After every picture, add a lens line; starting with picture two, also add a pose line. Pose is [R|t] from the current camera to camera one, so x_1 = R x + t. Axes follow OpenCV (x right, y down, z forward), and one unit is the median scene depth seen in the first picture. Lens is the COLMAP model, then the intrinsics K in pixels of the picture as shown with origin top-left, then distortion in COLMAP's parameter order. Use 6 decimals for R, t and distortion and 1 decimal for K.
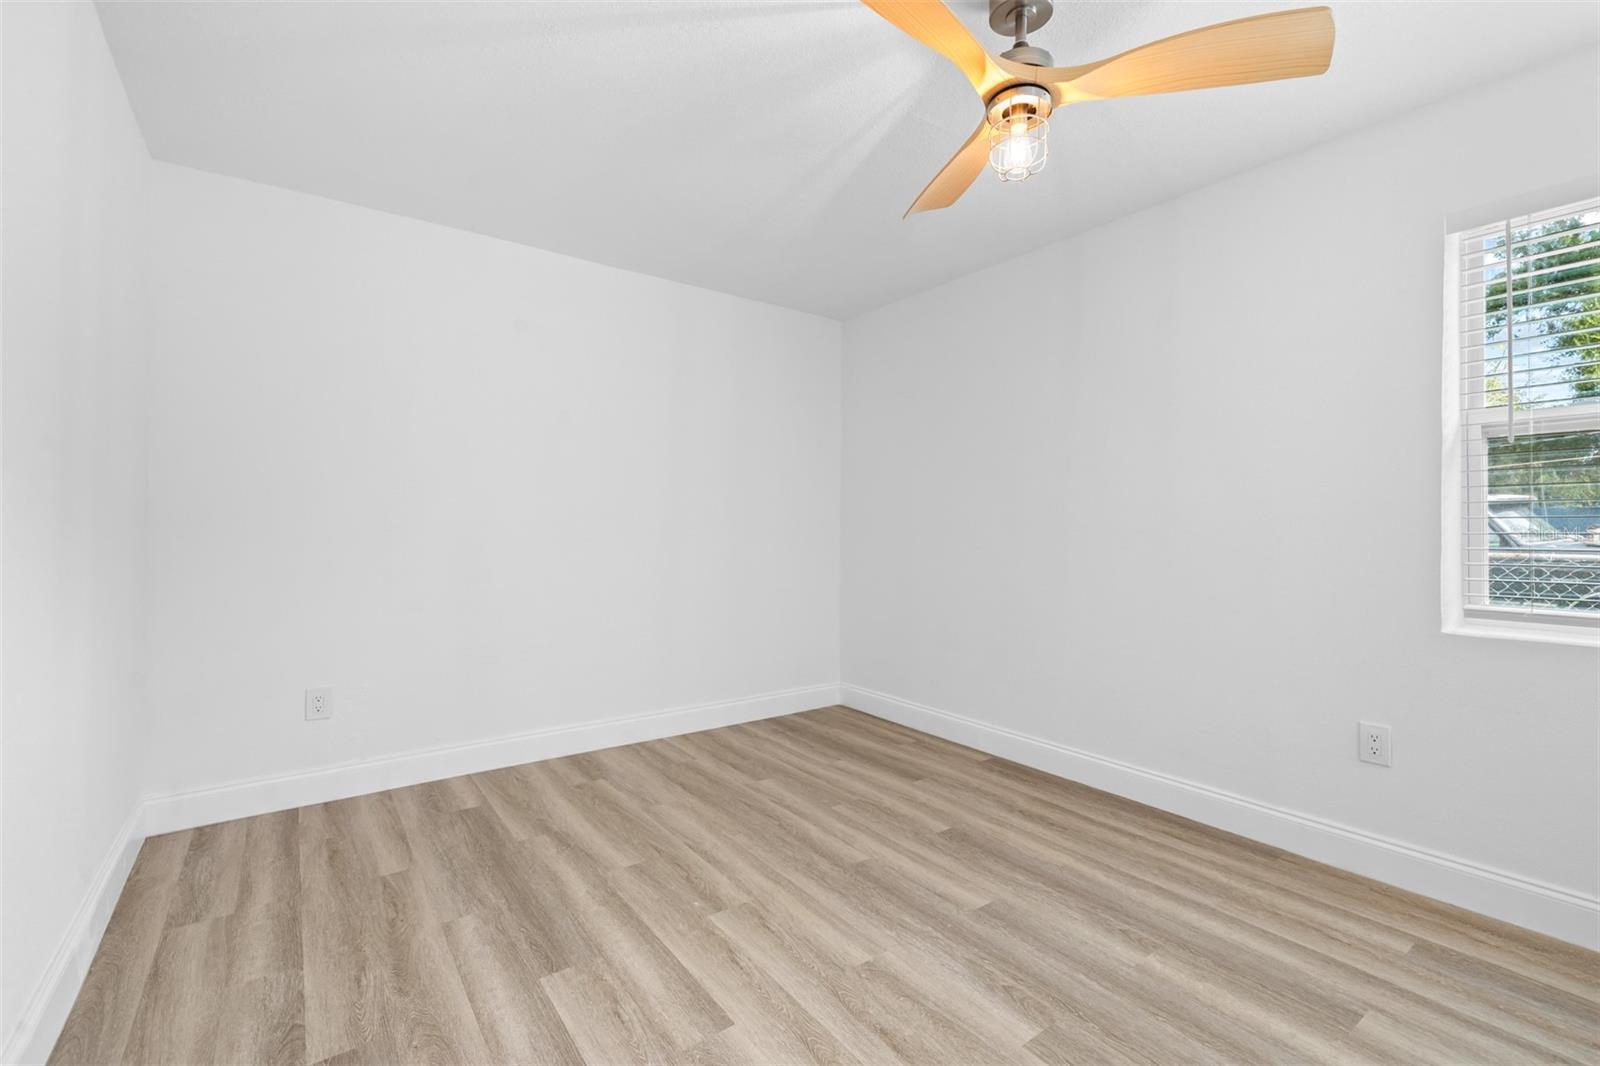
lens RADIAL K [[680.0, 0, 797.8], [0, 680.0, 529.4], [0, 0, 1]] dist [0.001532, 0.000157]
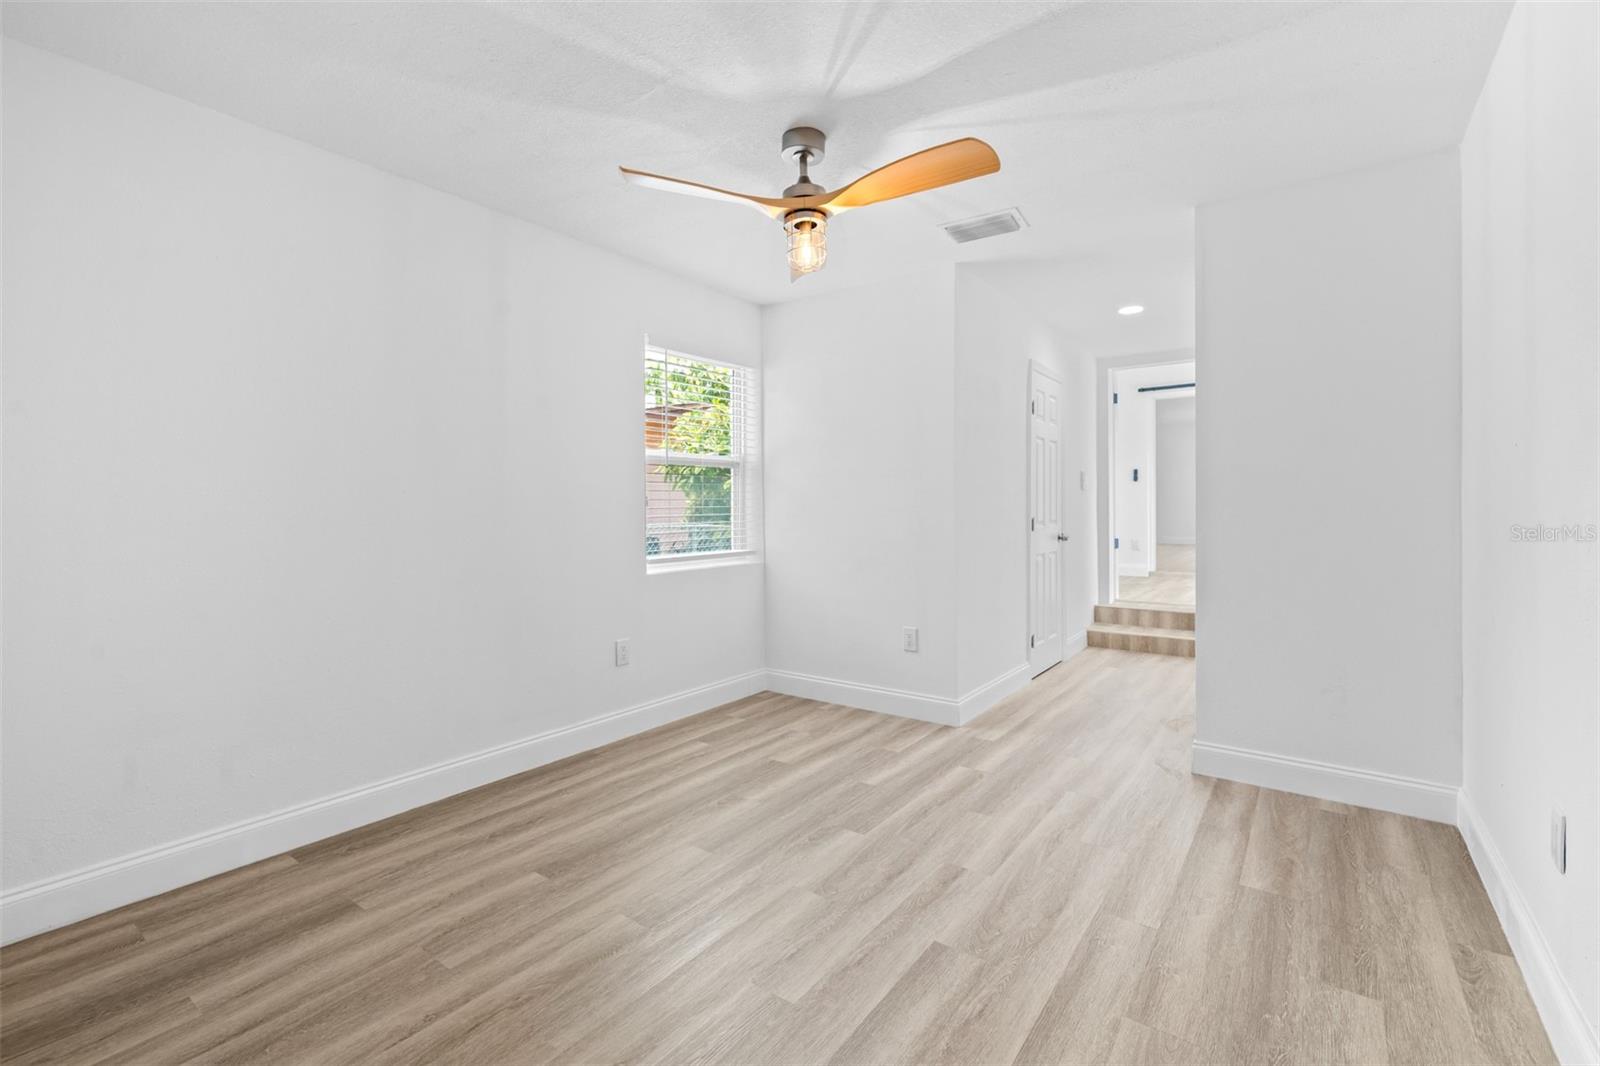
lens RADIAL K [[702.1, 0, 794.1], [0, 702.1, 513.1], [0, 0, 1]] dist [0.000378, 0.000140]
pose [[-0.280276, -0.008052, 0.959886, -0.753947], [0.010469, 0.999880, 0.011445, -0.016746], [-0.959862, 0.013256, -0.280158, 0.998320]]
